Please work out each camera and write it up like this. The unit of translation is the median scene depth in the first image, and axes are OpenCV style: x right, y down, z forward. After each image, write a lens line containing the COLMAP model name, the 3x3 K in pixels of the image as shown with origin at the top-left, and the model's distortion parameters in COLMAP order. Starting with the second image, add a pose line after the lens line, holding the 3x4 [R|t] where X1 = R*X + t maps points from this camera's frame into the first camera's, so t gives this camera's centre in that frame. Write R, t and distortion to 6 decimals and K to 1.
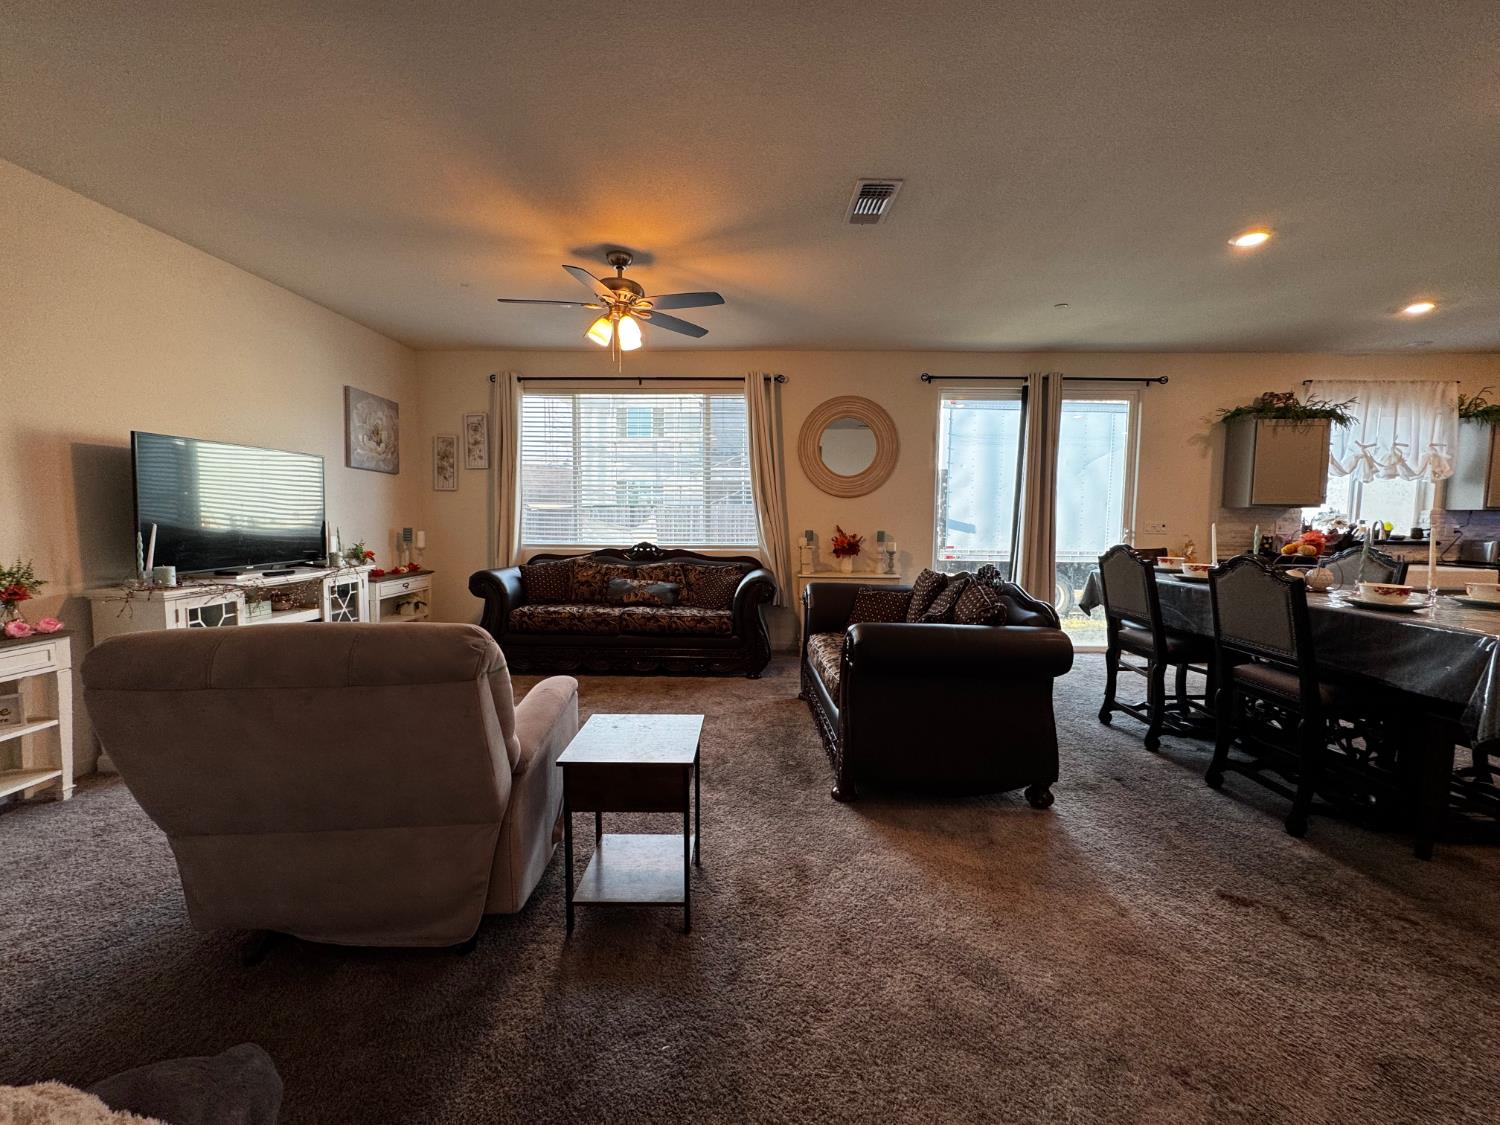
lens RADIAL K [[600.4, 0, 750.2], [0, 600.4, 557.7], [0, 0, 1]] dist [-0.004558, 0.000913]
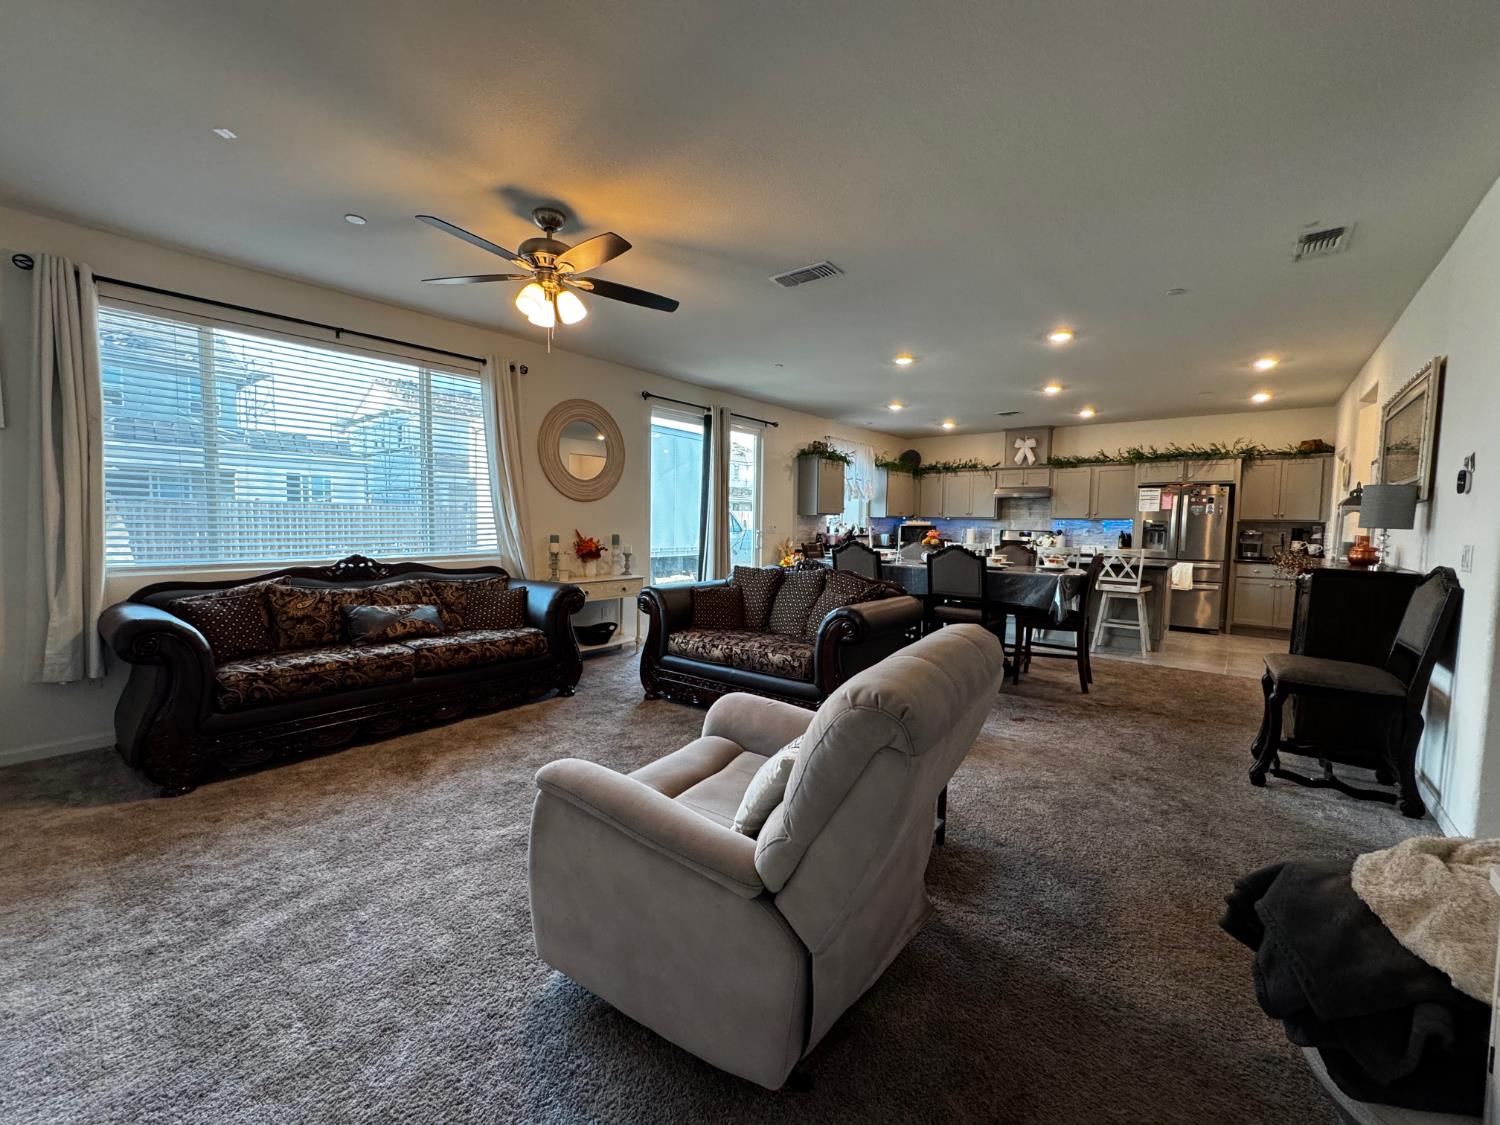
lens RADIAL K [[600.4, 0, 753.0], [0, 600.4, 557.3], [0, 0, 1]] dist [-0.004558, 0.000913]
pose [[0.615465, -0.047463, 0.786733, -0.476438], [0.047005, 0.998619, 0.023474, -0.018903], [-0.786761, 0.022533, 0.616846, 0.174193]]
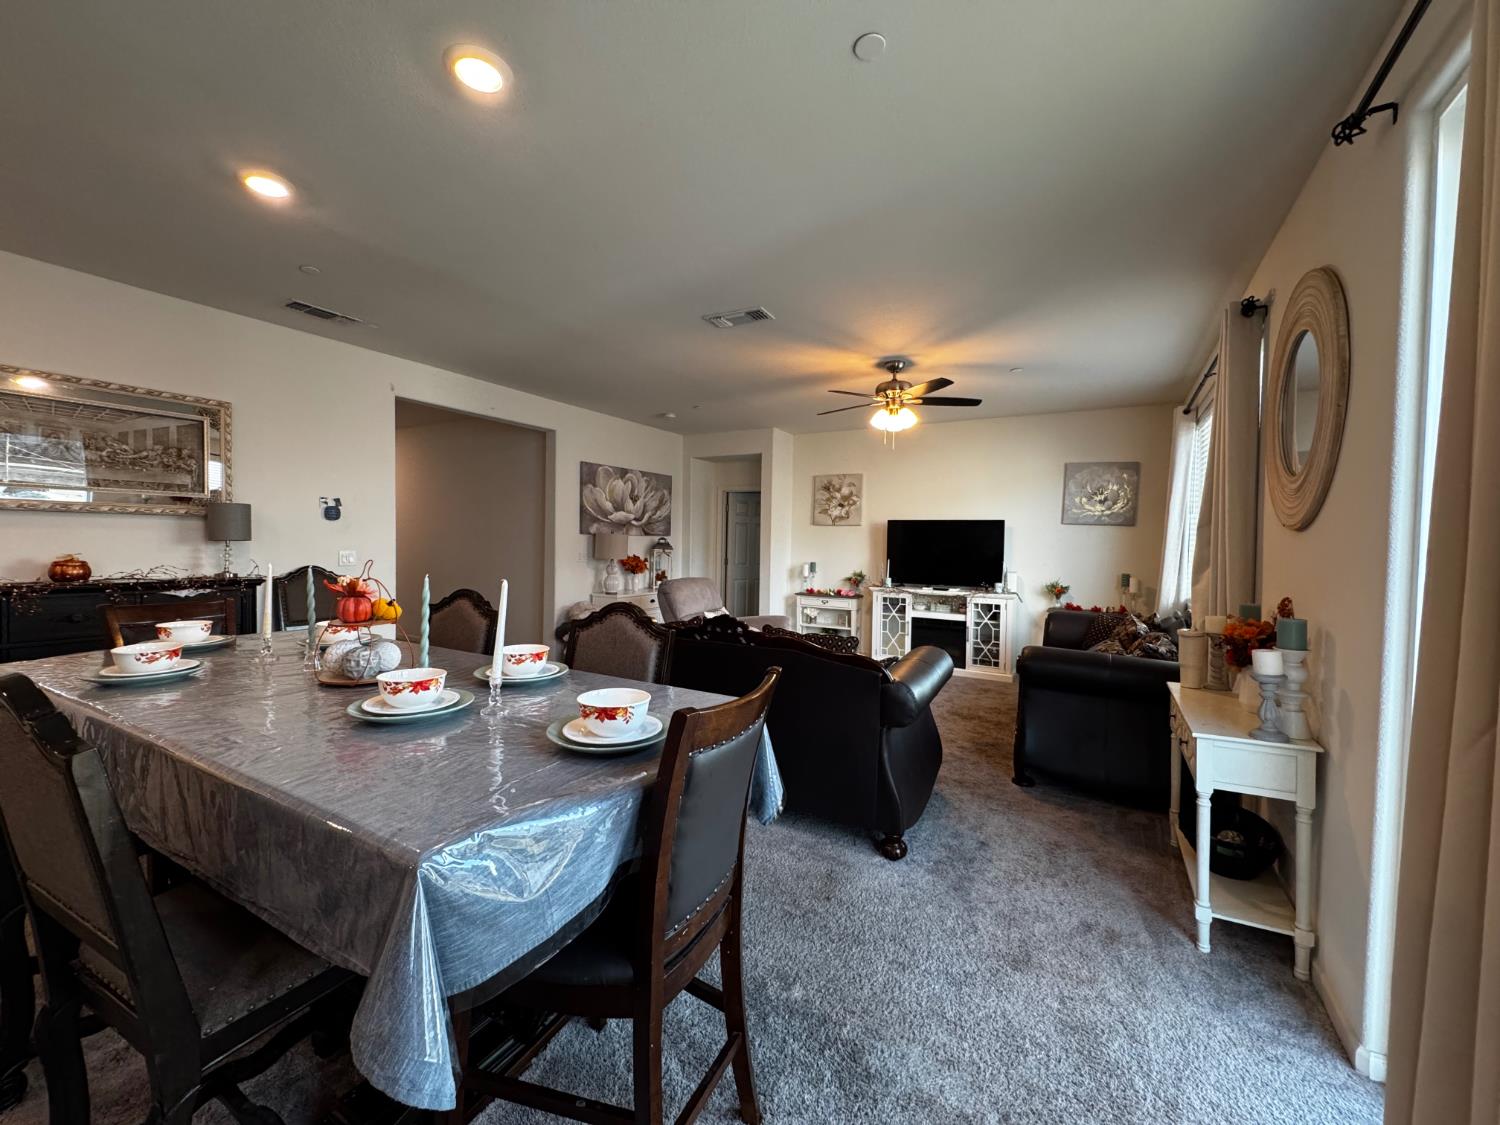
lens RADIAL K [[600.4, 0, 749.3], [0, 600.4, 560.9], [0, 0, 1]] dist [-0.004558, 0.000913]
pose [[-0.479484, 0.006049, -0.877530, 0.724347], [-0.087271, 0.994690, 0.054542, -0.072375], [0.873200, 0.102735, -0.476410, 0.912731]]
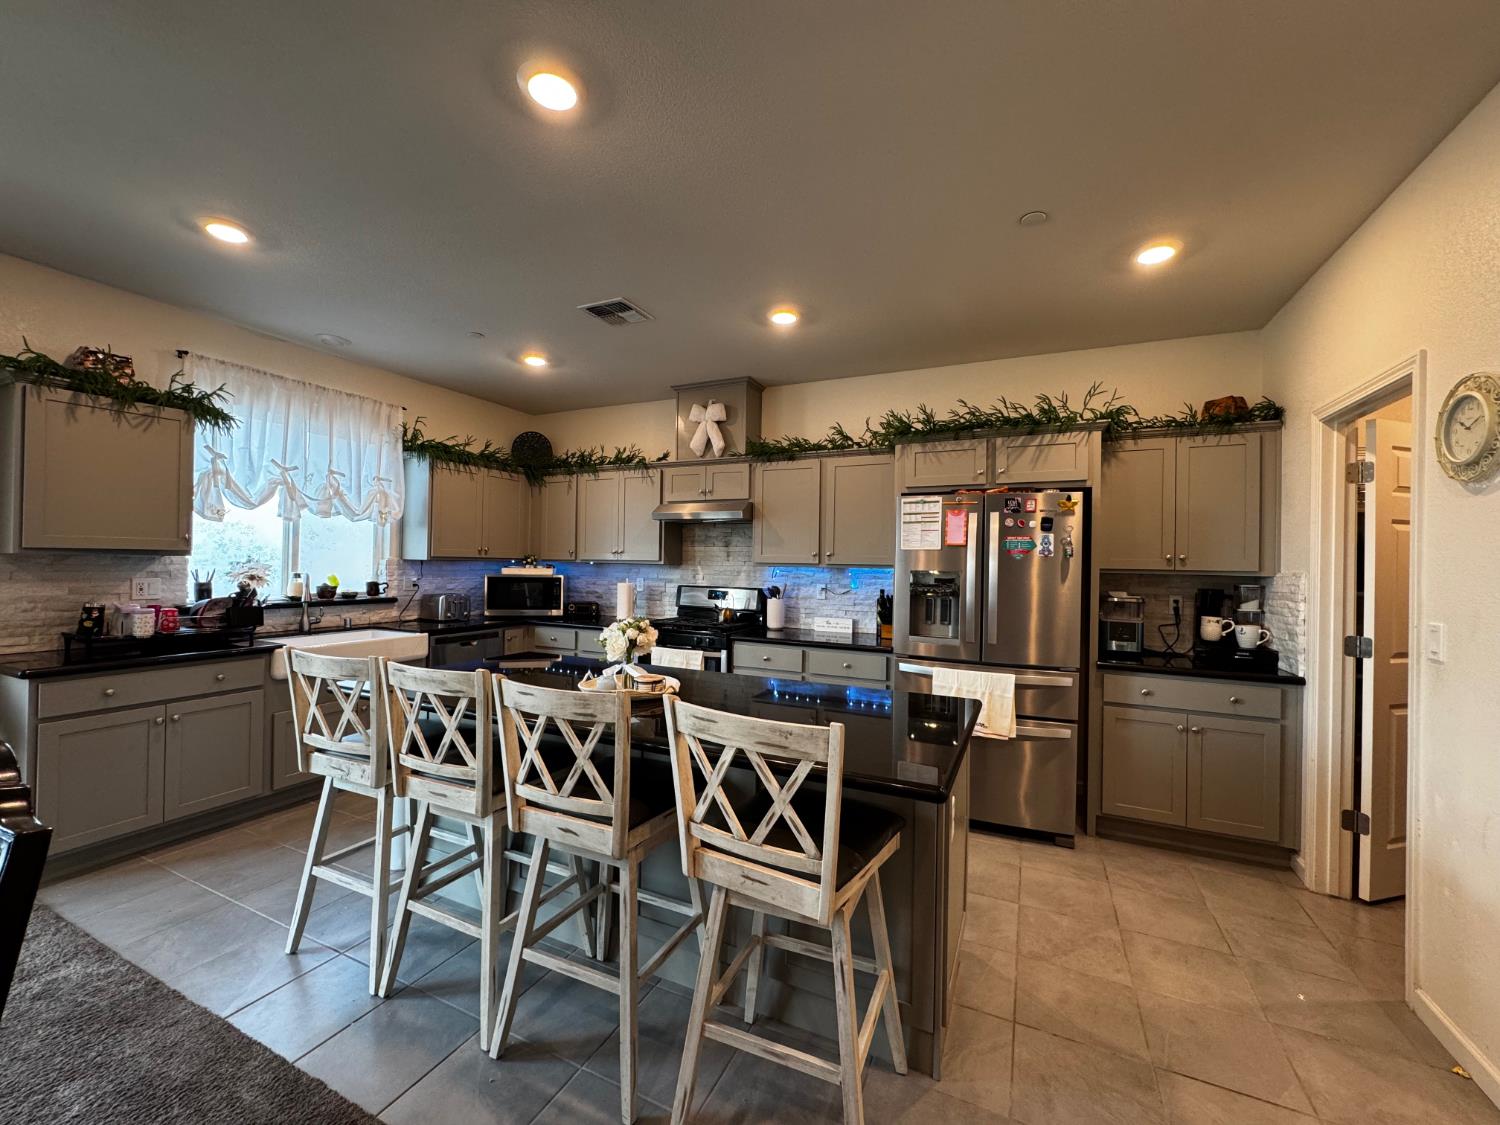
lens RADIAL K [[600.4, 0, 755.8], [0, 600.4, 560.8], [0, 0, 1]] dist [-0.004558, 0.000913]
pose [[0.396313, 0.001765, 0.918114, 0.603763], [0.052139, 0.998341, -0.024426, -0.032399], [-0.916634, 0.057550, 0.395563, 0.222067]]
